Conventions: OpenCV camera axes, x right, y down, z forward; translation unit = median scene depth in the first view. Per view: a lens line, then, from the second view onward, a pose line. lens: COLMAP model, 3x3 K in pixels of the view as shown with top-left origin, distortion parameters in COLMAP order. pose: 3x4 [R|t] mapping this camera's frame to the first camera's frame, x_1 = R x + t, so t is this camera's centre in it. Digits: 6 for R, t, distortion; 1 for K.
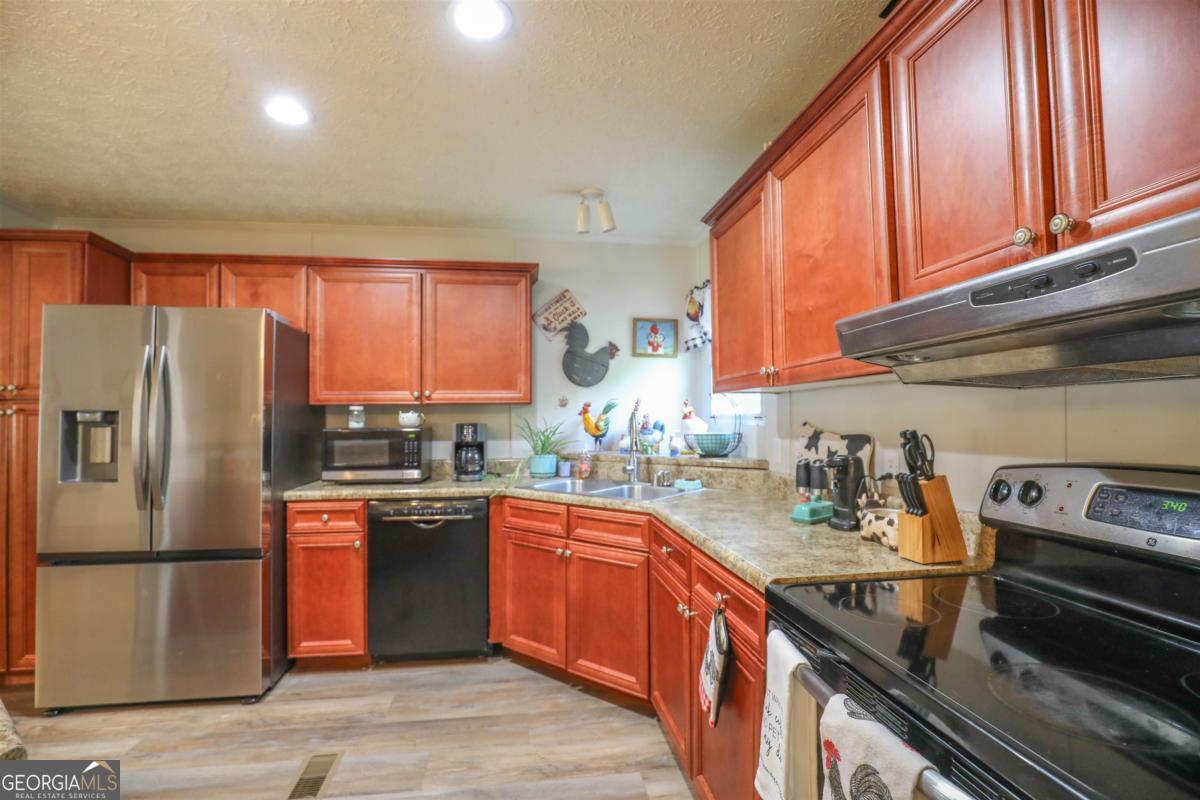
lens RADIAL K [[561.2, 0, 600.3], [0, 561.2, 400.5], [0, 0, 1]] dist [-0.041315, 0.008911]
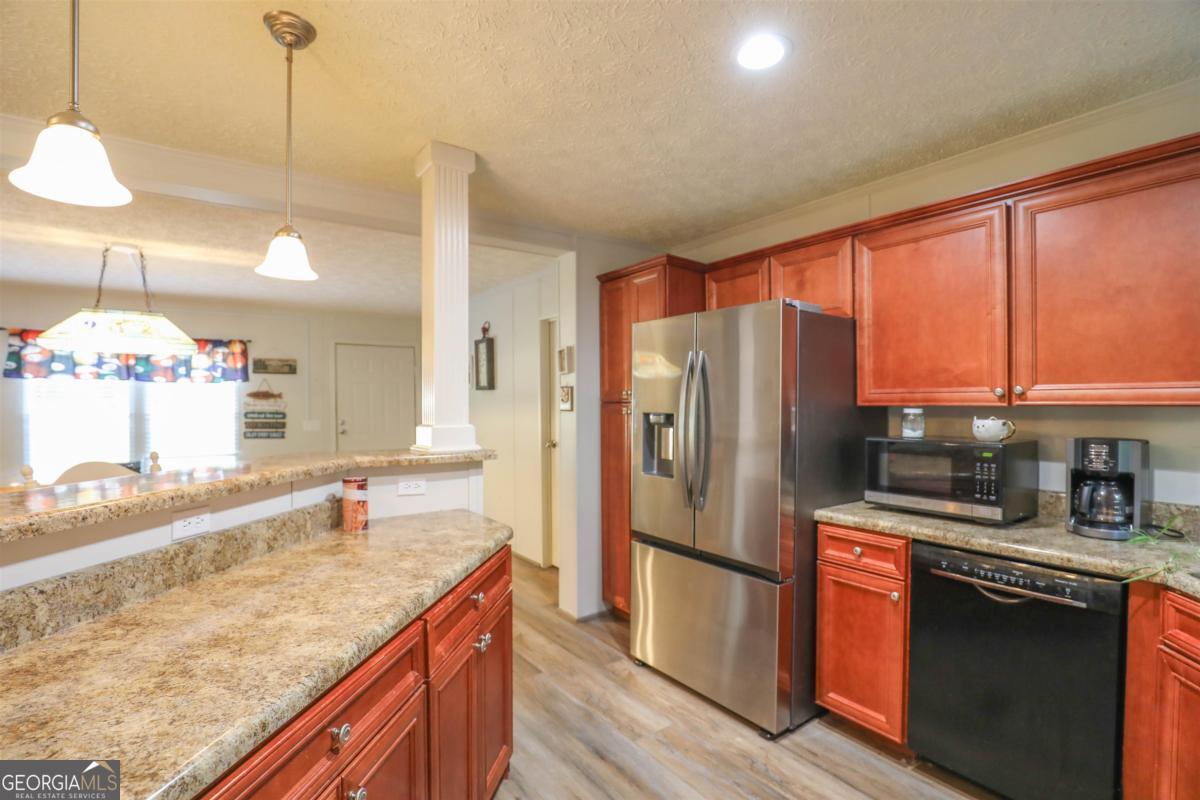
lens RADIAL K [[561.2, 0, 601.0], [0, 561.2, 406.3], [0, 0, 1]] dist [-0.041315, 0.008911]
pose [[0.452340, 0.012089, -0.891764, 0.039664], [0.024734, 0.999353, 0.026093, -0.023170], [0.891502, -0.033860, 0.451749, 0.298376]]
